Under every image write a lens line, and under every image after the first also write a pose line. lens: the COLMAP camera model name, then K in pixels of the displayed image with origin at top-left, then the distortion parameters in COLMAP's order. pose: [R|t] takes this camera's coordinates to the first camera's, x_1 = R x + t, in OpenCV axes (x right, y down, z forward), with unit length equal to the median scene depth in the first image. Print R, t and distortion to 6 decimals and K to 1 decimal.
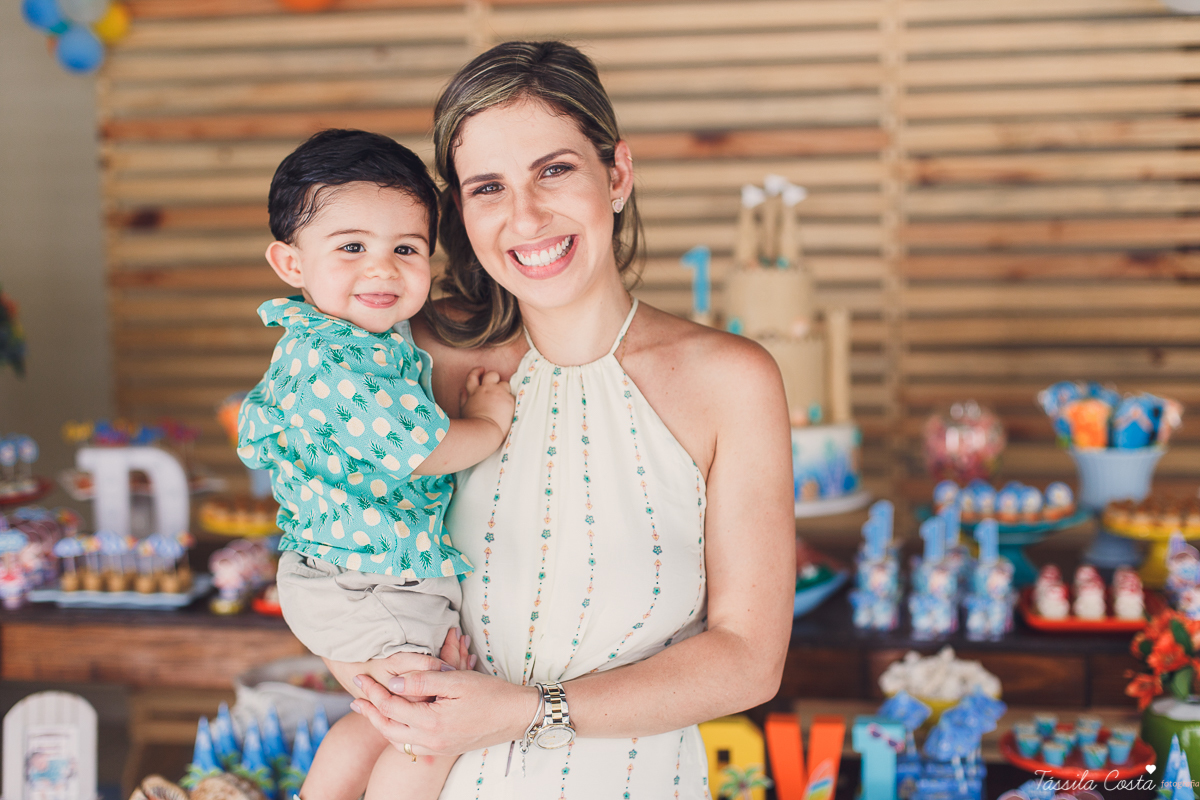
lens RADIAL K [[1744.9, 0, 600.0], [0, 1744.9, 400.0], [0, 0, 1]] dist [-0.011919, -0.039914]
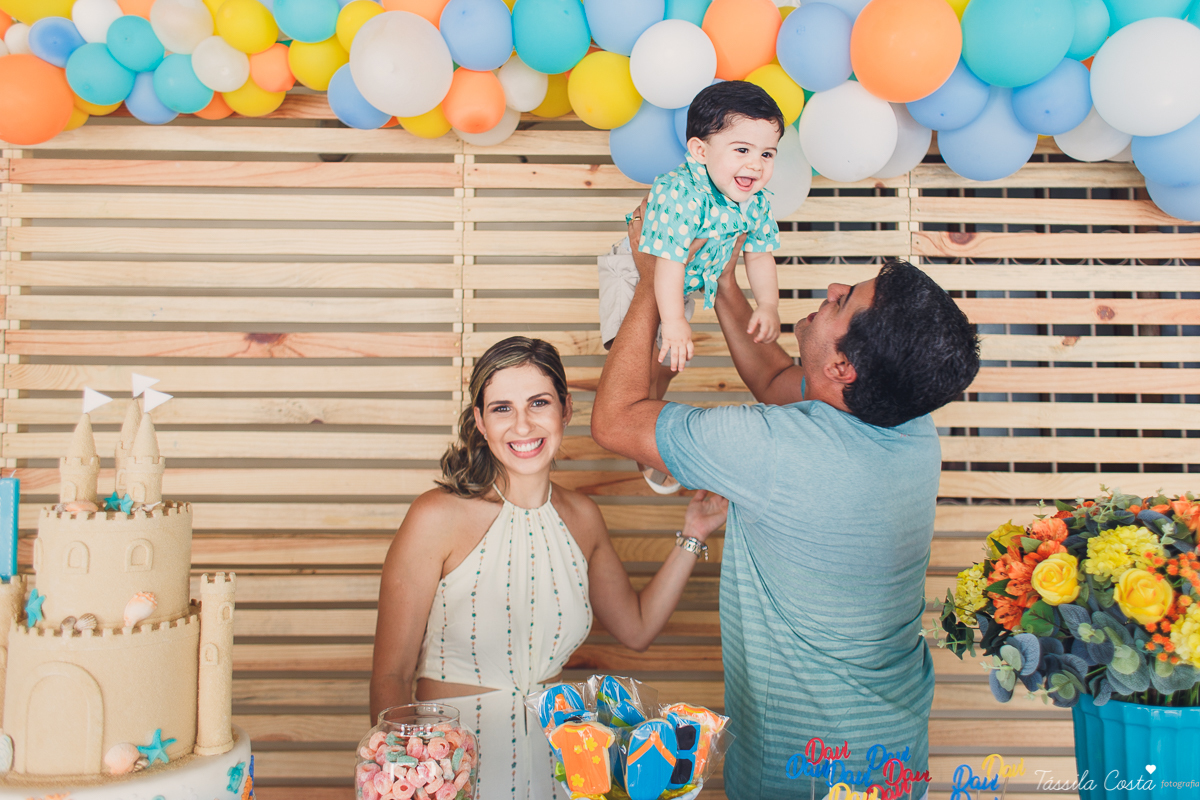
lens RADIAL K [[1045.2, 0, 638.7], [0, 1045.2, 365.5], [0, 0, 1]] dist [0.033932, -0.009771]
pose [[0.985941, 0.032427, 0.163919, 0.240976], [-0.007137, 0.988266, -0.152573, -0.074528], [-0.166944, 0.149258, 0.974603, 0.614089]]
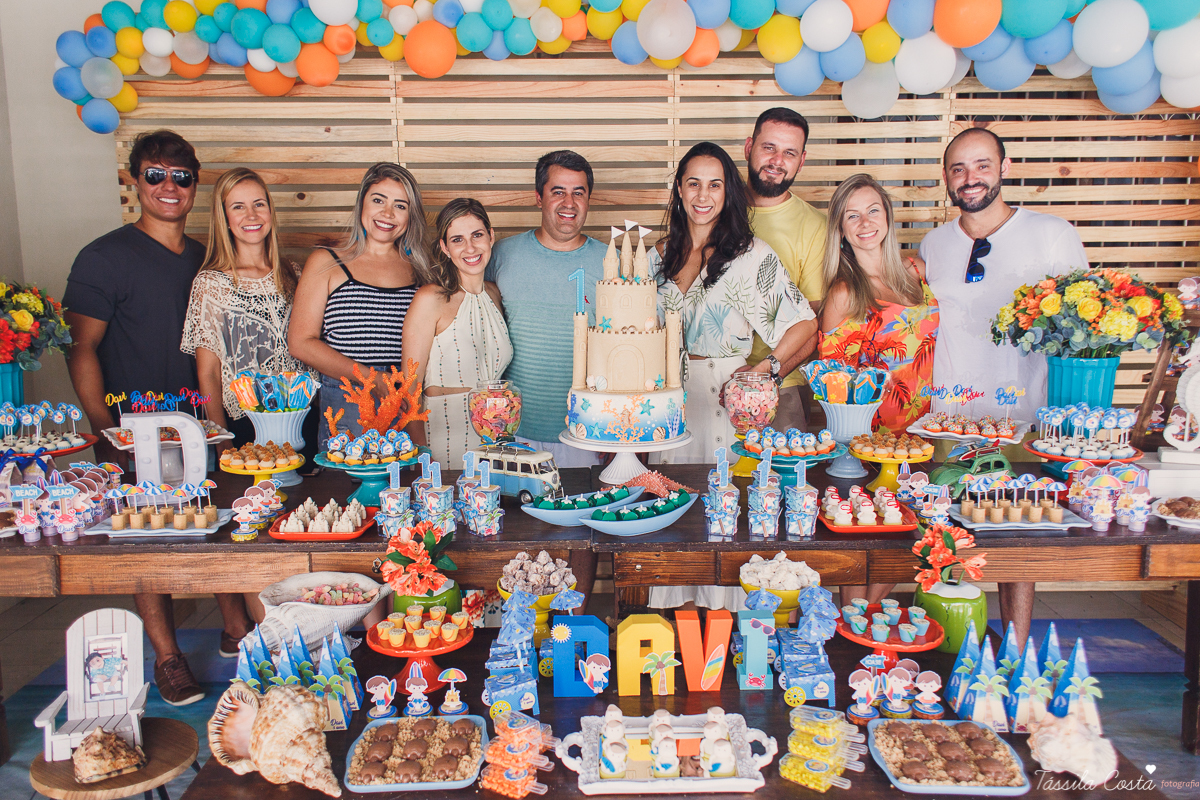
lens RADIAL K [[957.6, 0, 599.9], [0, 957.6, 405.2], [0, 0, 1]] dist [0.037800, -0.007326]
pose [[0.983182, -0.017197, 0.181819, -0.077861], [0.006204, 0.998127, 0.060858, -0.022632], [-0.182525, -0.058707, 0.981447, 0.225850]]
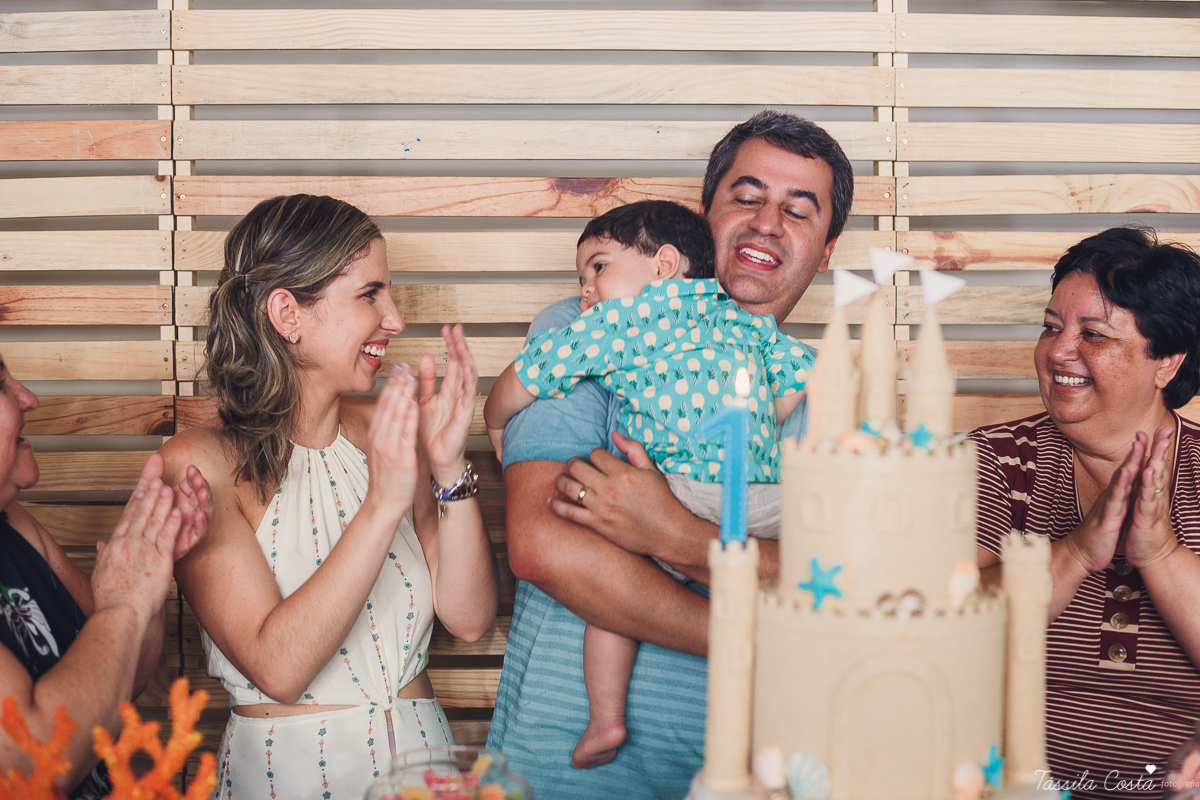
lens RADIAL K [[1869.9, 0, 606.3], [0, 1869.9, 397.9], [0, 0, 1]] dist [-0.141365, 0.036034]
pose [[0.978609, 0.009188, 0.205524, -0.078570], [0.002845, 0.998302, -0.058178, -0.063356], [-0.205709, 0.057518, 0.976921, 0.577183]]
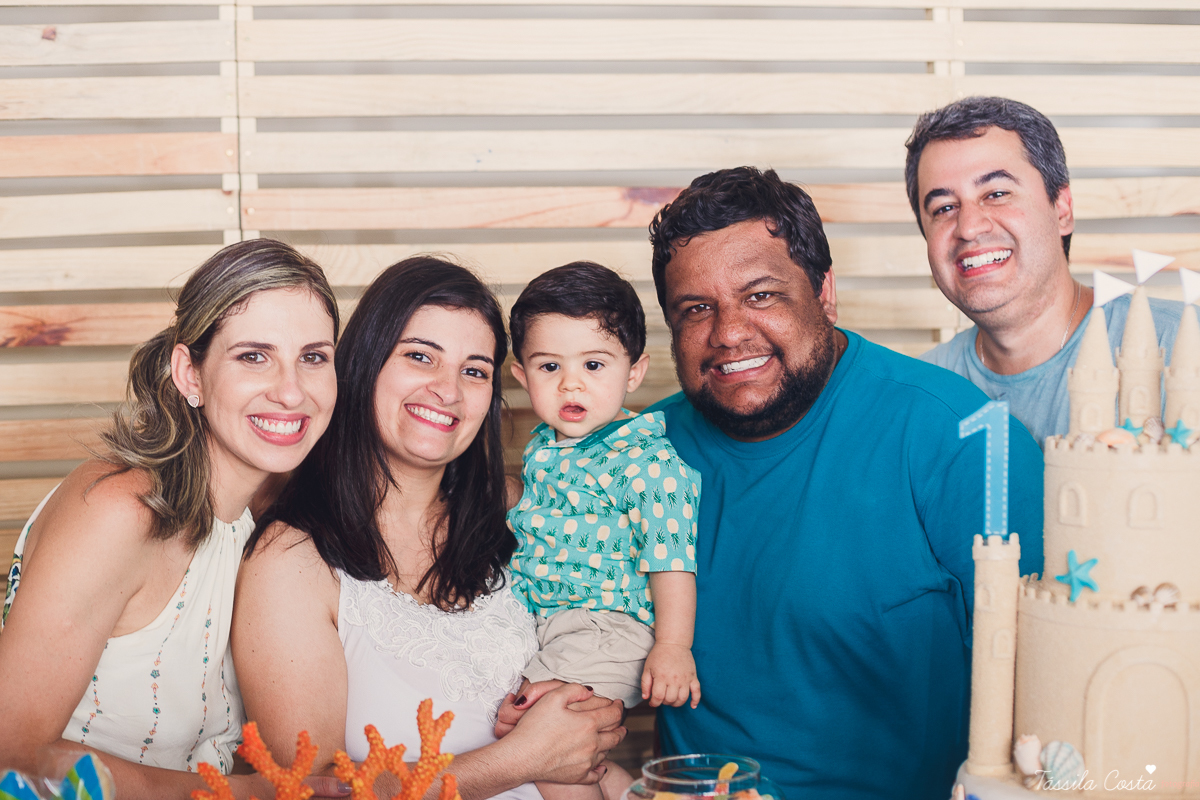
lens RADIAL K [[1883.7, 0, 600.0], [0, 1883.7, 400.0], [0, 0, 1]] dist [-0.133377, -0.007525]
pose [[0.954398, -0.012375, 0.298280, -0.200231], [0.032234, 0.997571, -0.061750, -0.063822], [-0.296792, 0.068549, 0.952479, 0.600813]]
